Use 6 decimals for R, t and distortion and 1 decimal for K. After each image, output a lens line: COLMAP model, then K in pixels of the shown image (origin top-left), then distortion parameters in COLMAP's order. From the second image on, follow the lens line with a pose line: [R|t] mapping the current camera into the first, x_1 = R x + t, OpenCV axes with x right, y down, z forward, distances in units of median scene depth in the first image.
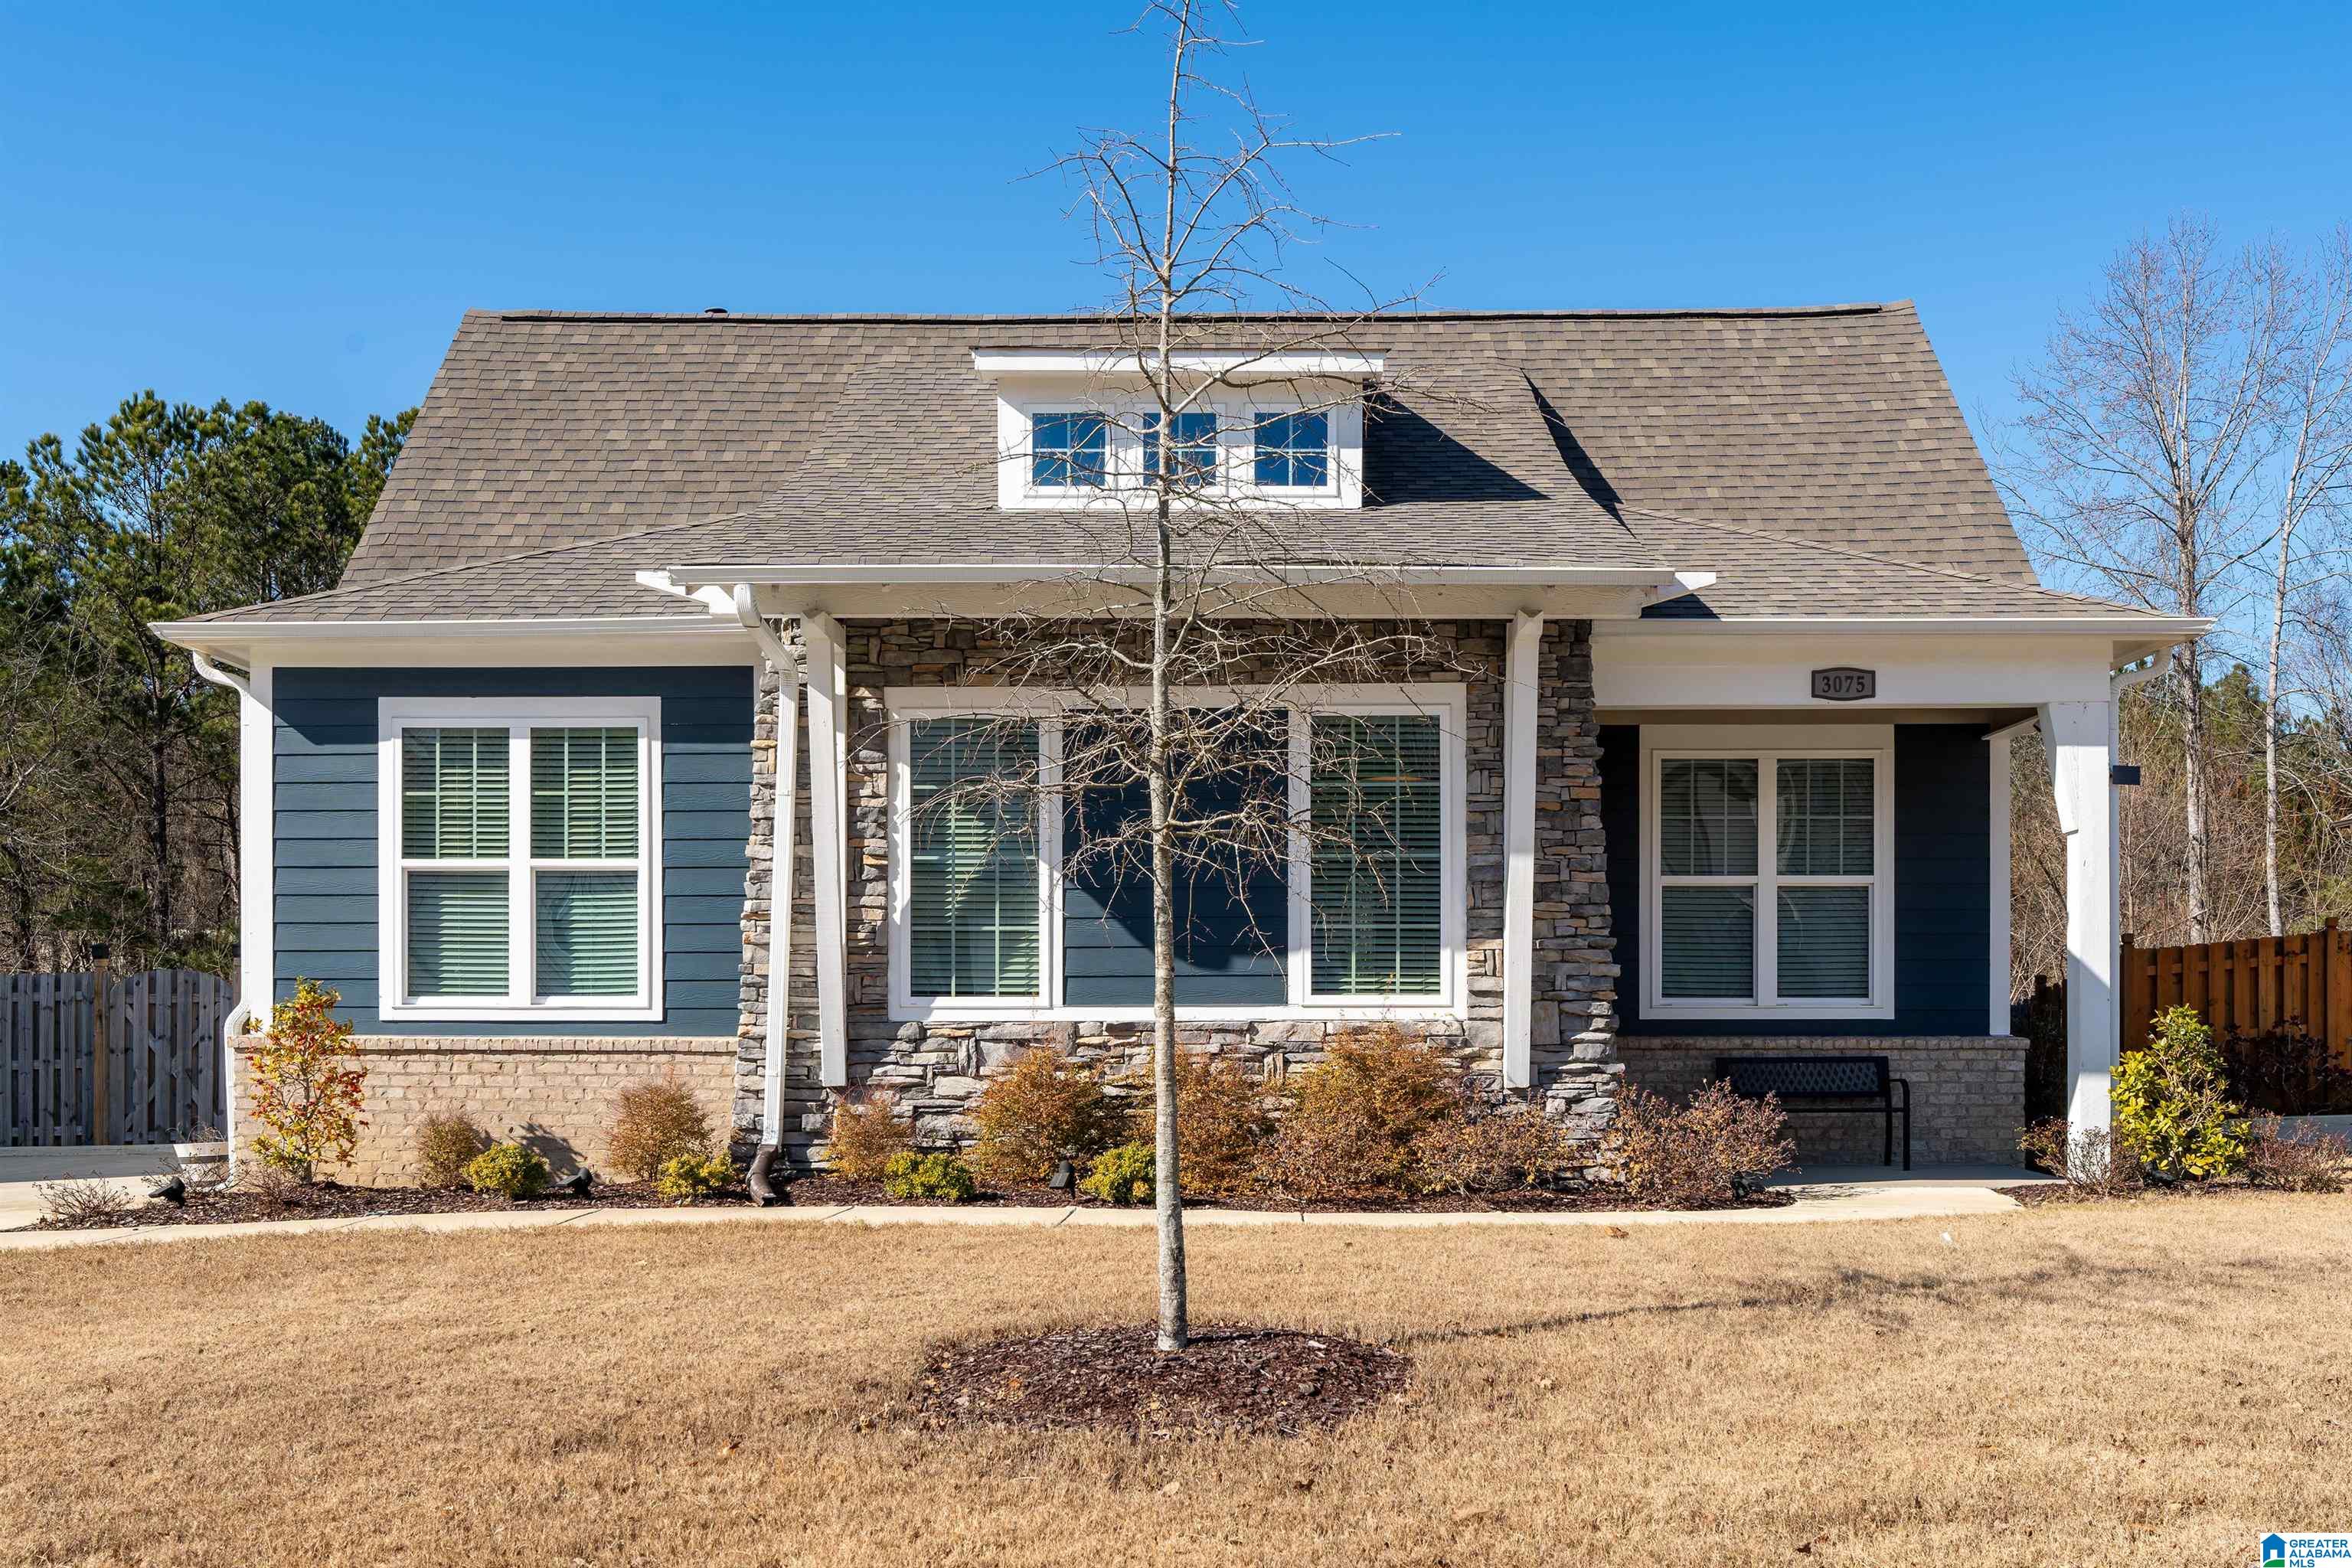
lens RADIAL K [[2098.0, 0, 1176.0], [0, 2098.0, 808.5], [0, 0, 1]] dist [-0.019413, 0.000003]
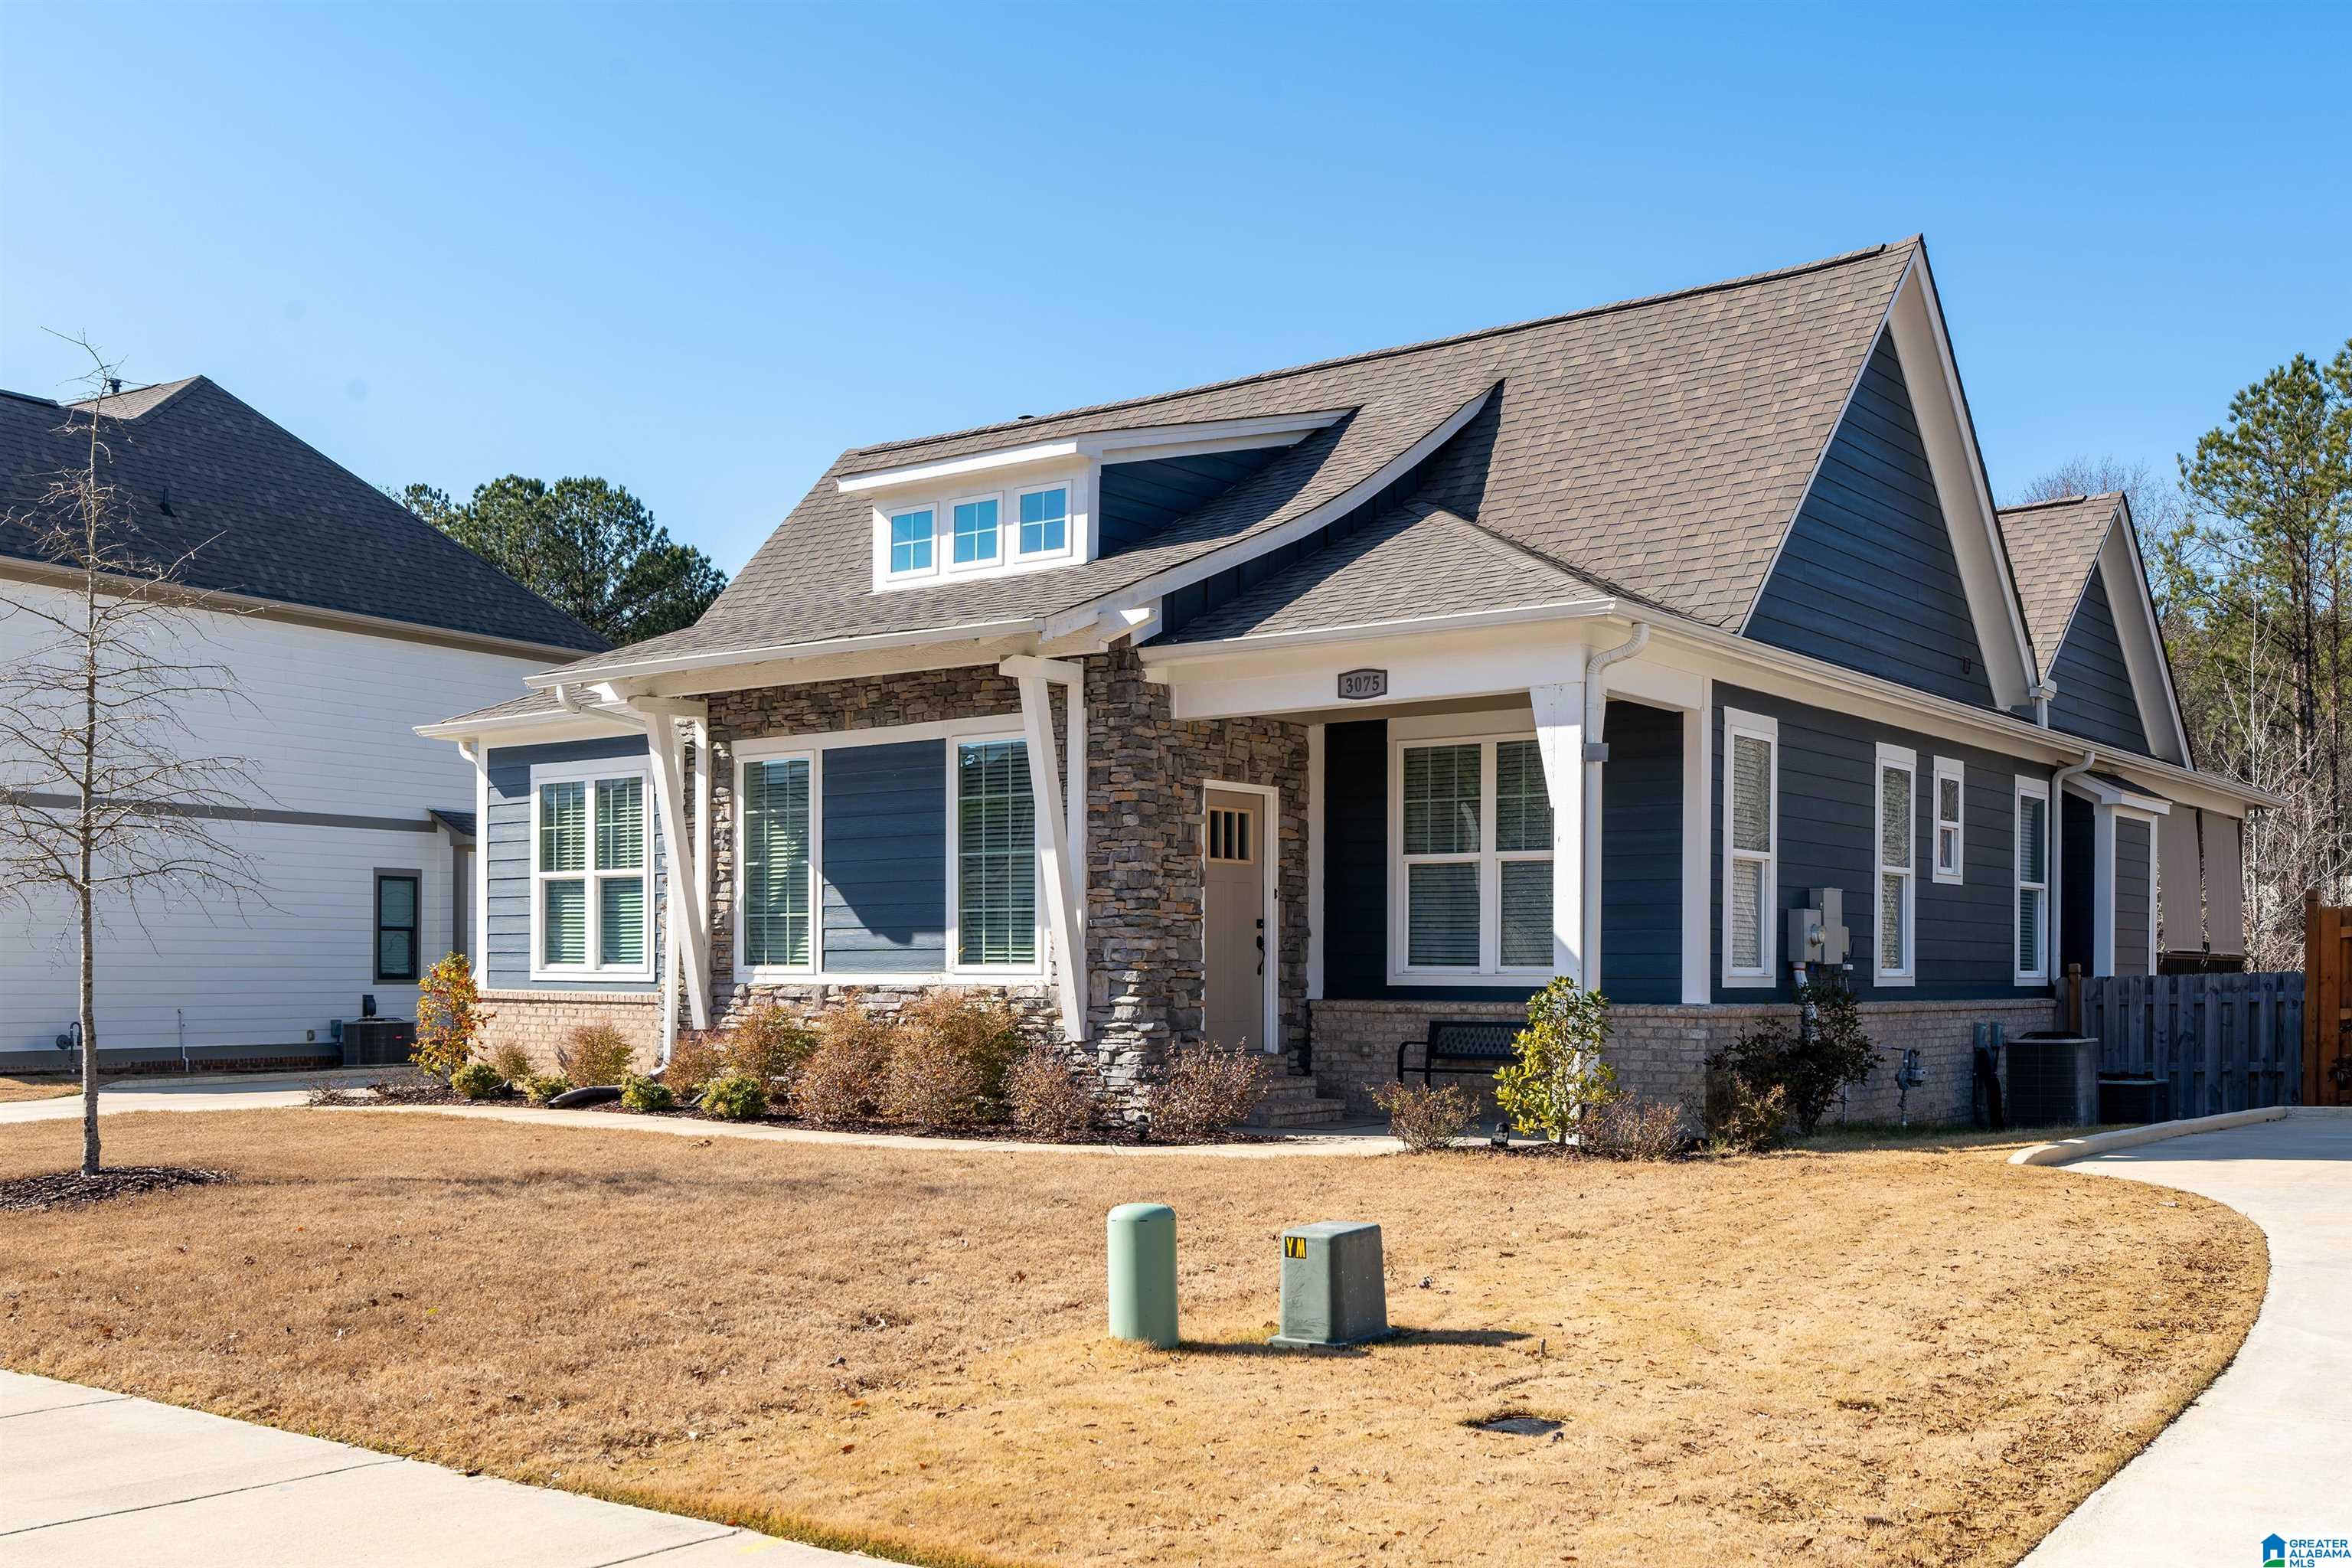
lens RADIAL K [[2025.8, 0, 1175.1], [0, 2025.8, 763.7], [0, 0, 1]] dist [-0.013168, -0.005317]
pose [[0.826964, -0.054223, -0.559634, 0.849639], [0.052674, 0.998433, -0.018903, -0.002272], [0.559782, -0.013846, 0.828524, 0.059953]]
